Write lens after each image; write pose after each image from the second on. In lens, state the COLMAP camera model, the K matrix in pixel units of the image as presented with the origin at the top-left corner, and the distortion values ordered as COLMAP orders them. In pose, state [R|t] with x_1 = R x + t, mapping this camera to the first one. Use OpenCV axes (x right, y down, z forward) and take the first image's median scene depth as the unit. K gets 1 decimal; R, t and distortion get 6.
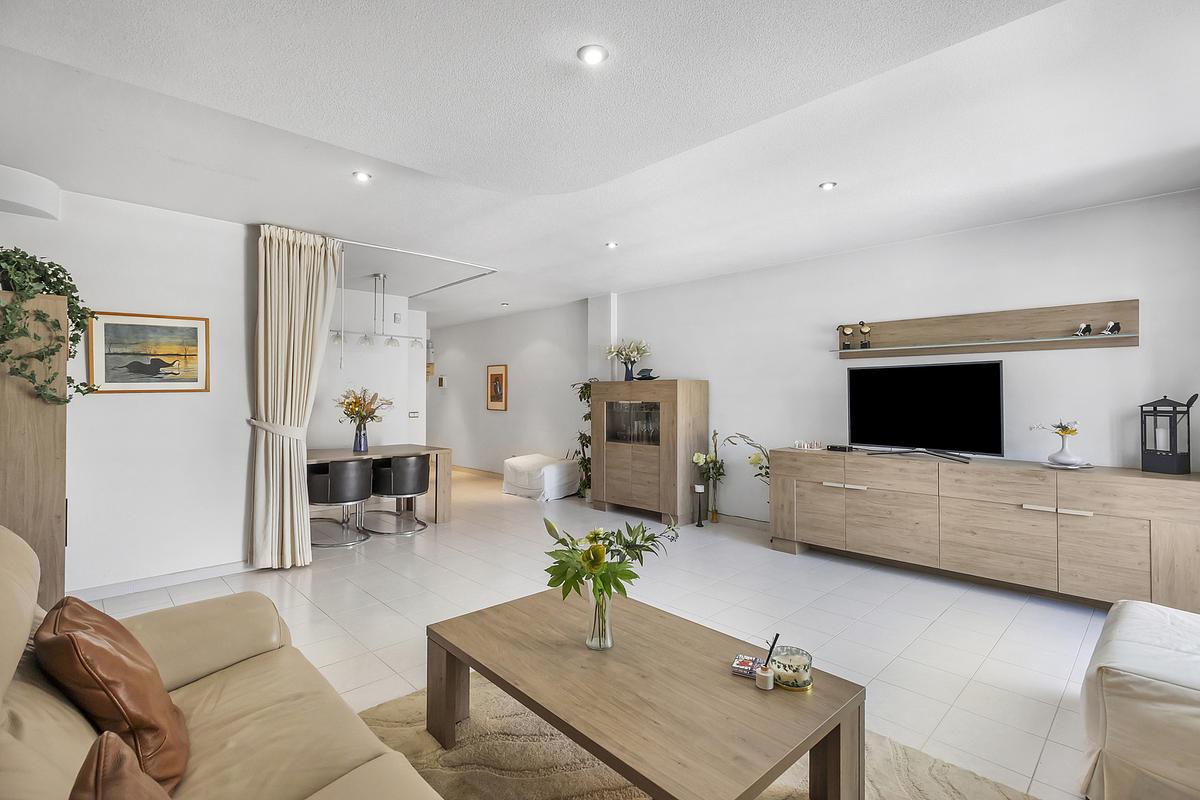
lens RADIAL K [[552.0, 0, 602.3], [0, 552.0, 391.2], [0, 0, 1]] dist [-0.000064, 0.000268]
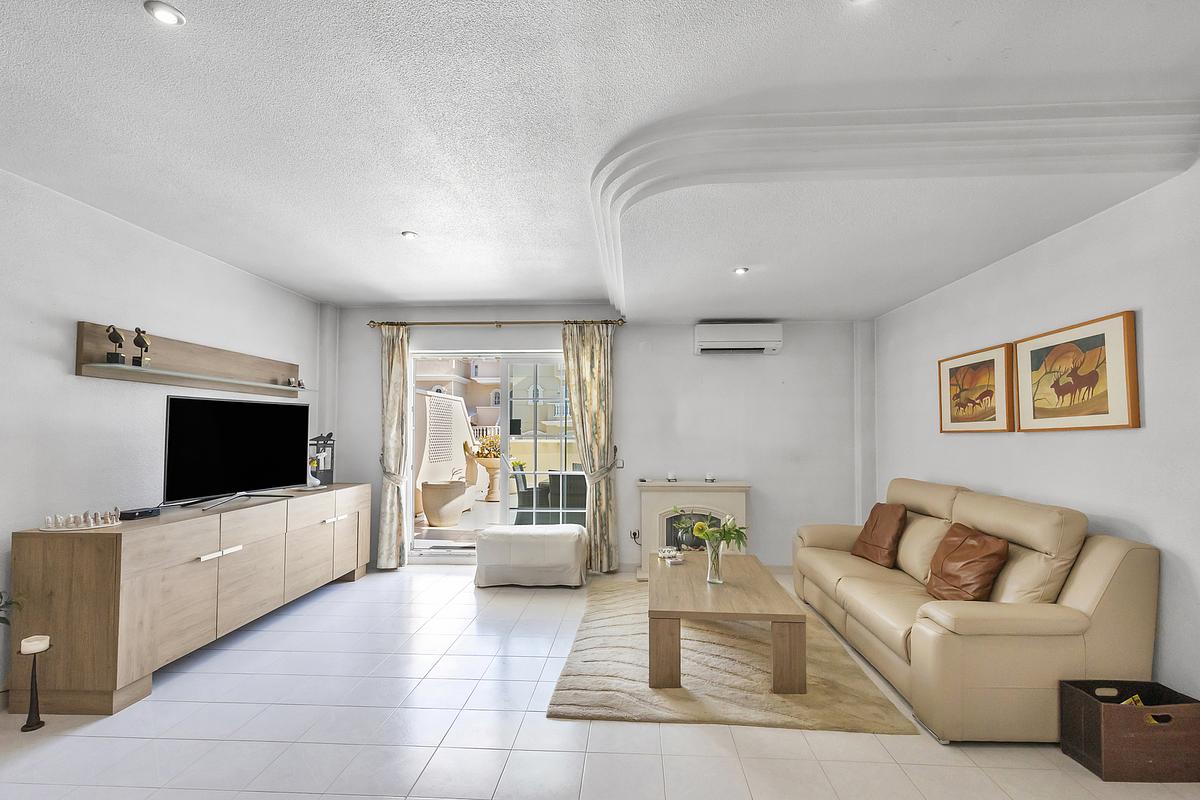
lens RADIAL K [[552.0, 0, 602.5], [0, 552.0, 410.3], [0, 0, 1]] dist [-0.000064, 0.000268]
pose [[-0.683069, 0.028329, 0.729804, -0.463519], [-0.005892, 0.999001, -0.044292, 0.004727], [-0.730330, -0.034554, -0.682220, 1.095119]]
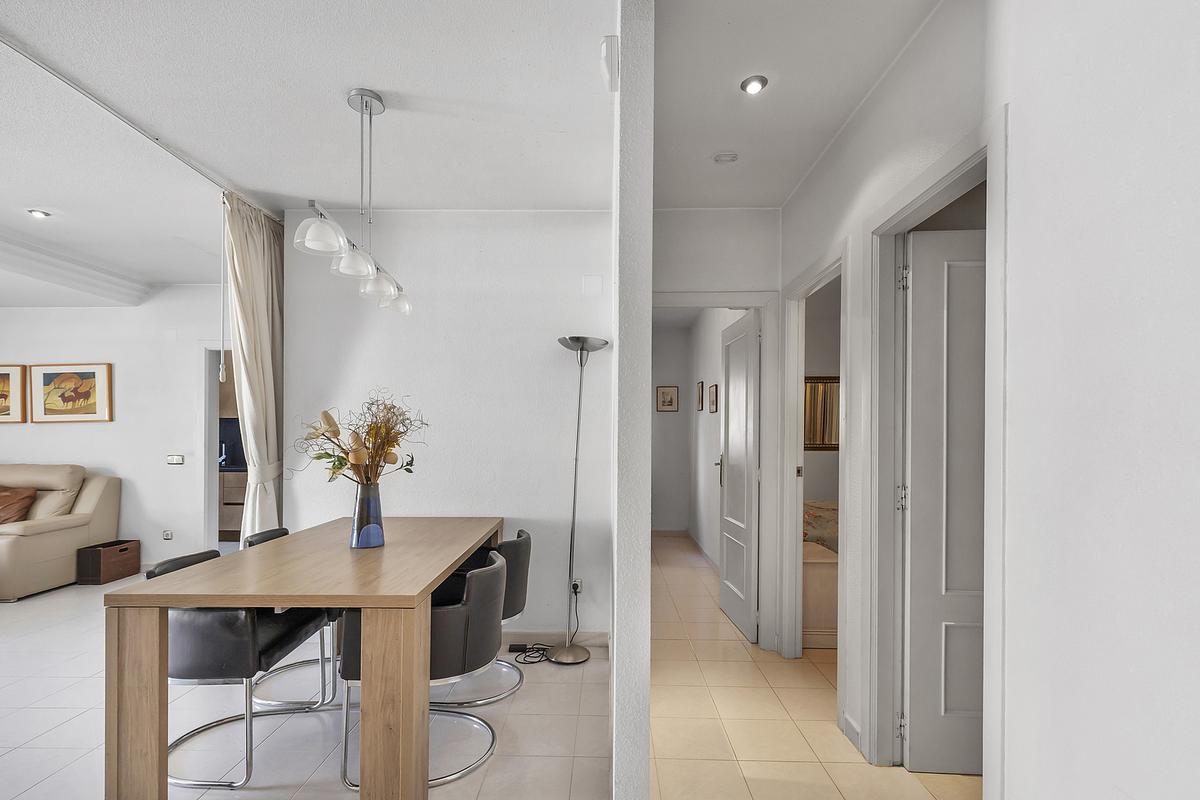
lens RADIAL K [[552.0, 0, 583.3], [0, 552.0, 432.3], [0, 0, 1]] dist [-0.000064, 0.000268]
pose [[-0.710813, -0.001974, -0.703379, -0.361248], [-0.000448, 0.999997, -0.002354, 0.014739], [0.703381, -0.001358, -0.710811, 1.591855]]
